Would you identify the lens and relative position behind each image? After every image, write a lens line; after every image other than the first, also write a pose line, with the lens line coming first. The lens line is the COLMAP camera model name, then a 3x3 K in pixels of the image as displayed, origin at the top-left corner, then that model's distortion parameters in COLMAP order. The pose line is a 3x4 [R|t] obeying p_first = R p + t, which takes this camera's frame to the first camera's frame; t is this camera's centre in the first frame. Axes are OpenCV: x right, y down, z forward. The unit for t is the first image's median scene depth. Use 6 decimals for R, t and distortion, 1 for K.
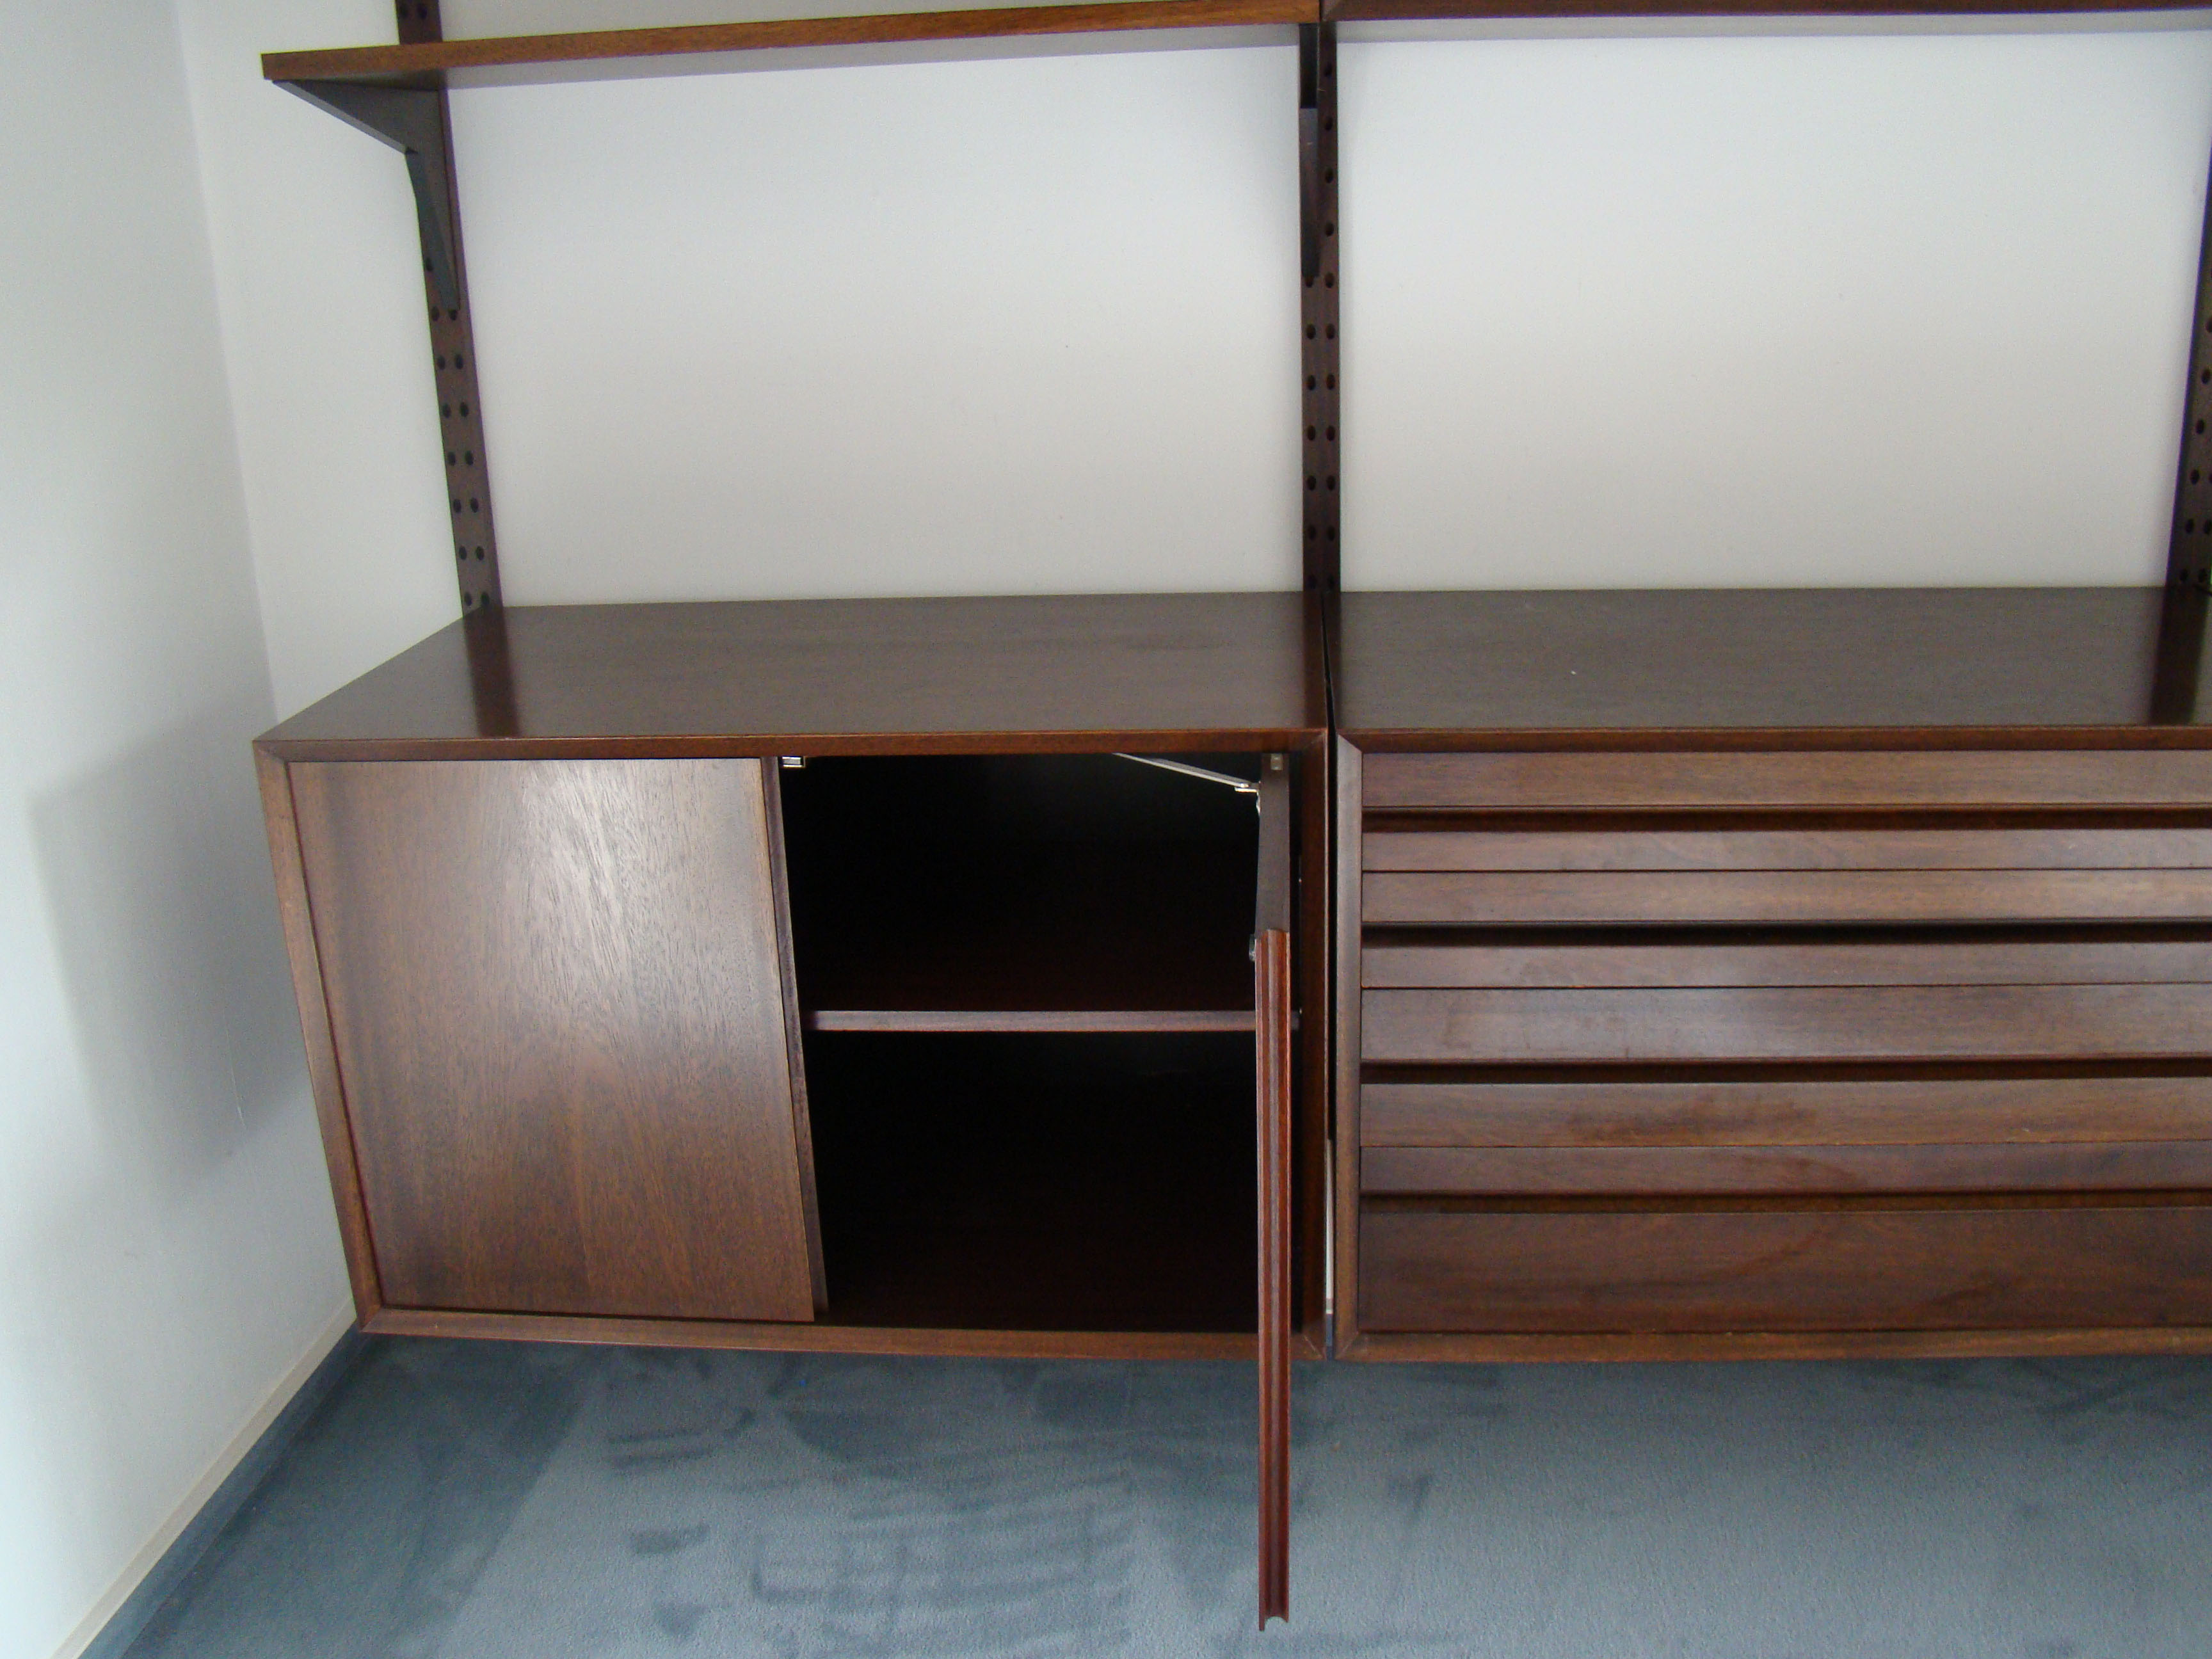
lens RADIAL K [[2032.6, 0, 1106.0], [0, 2032.6, 829.5], [0, 0, 1]] dist [-0.237816, 0.209446]
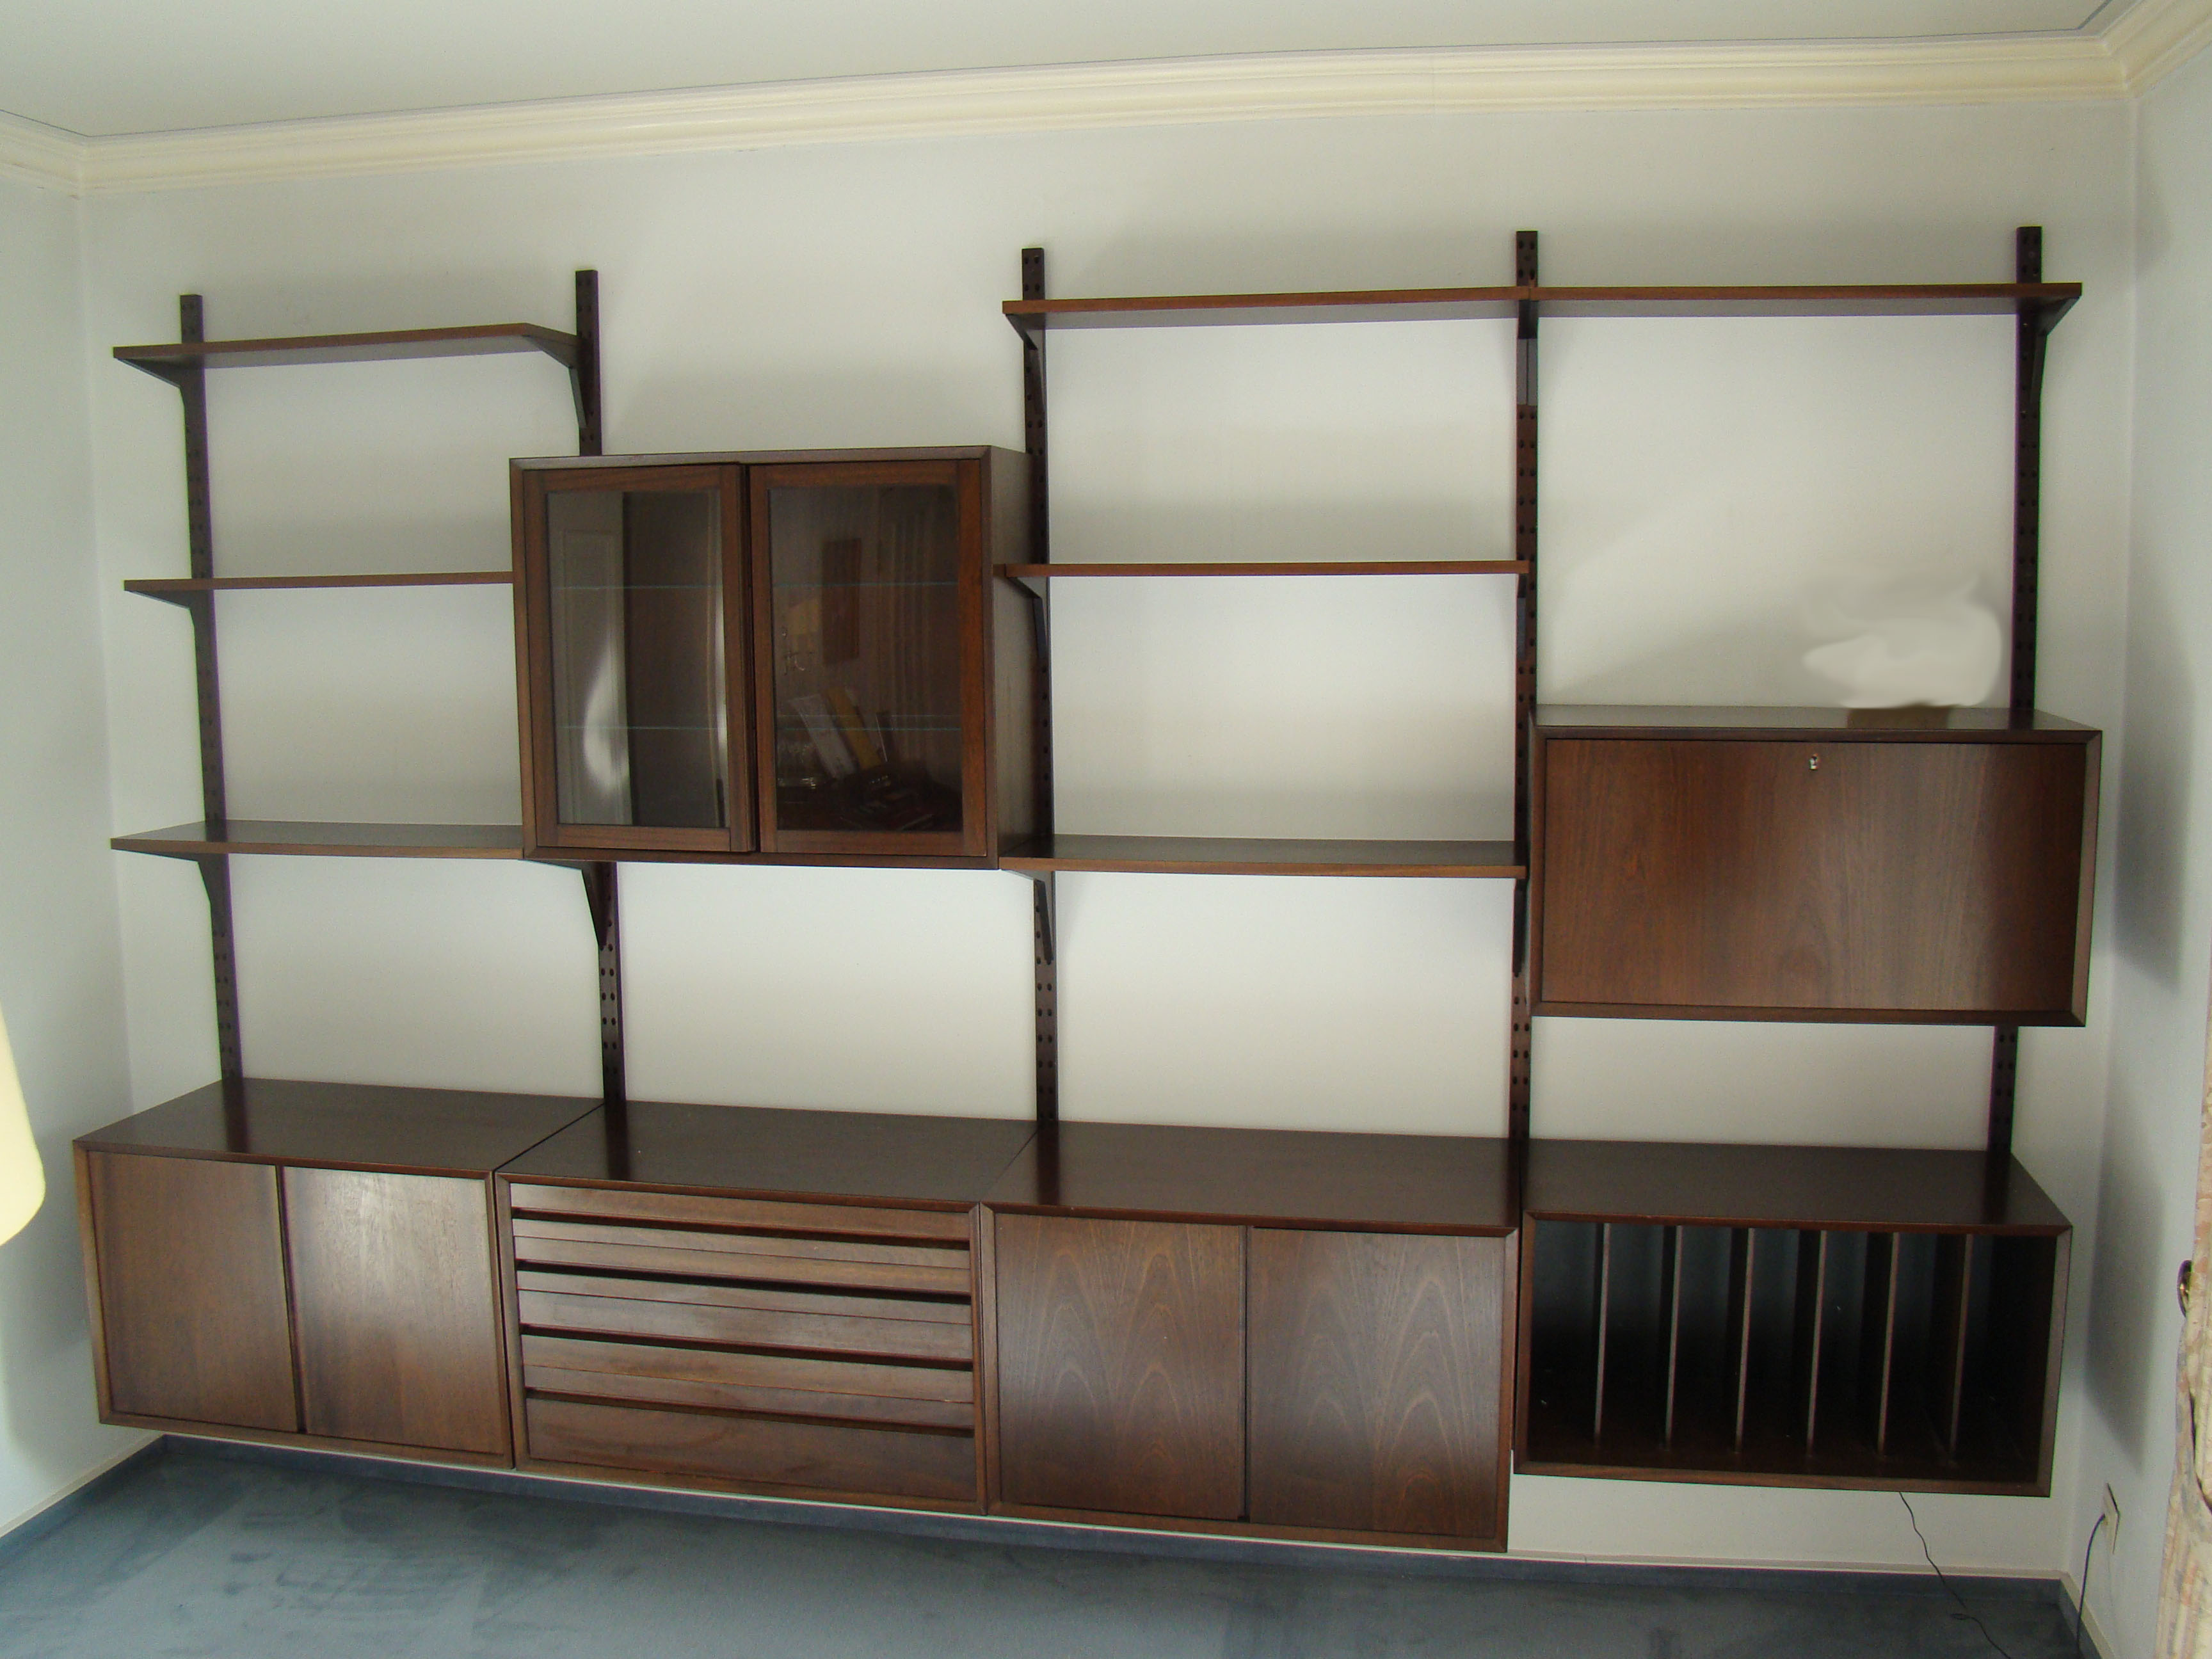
lens RADIAL K [[2032.6, 0, 1106.0], [0, 2032.6, 829.5], [0, 0, 1]] dist [-0.237816, 0.209446]
pose [[0.995083, 0.039034, -0.091026, 0.904801], [-0.056298, 0.979066, -0.195601, -0.026720], [0.081486, 0.199764, 0.976450, -1.104965]]
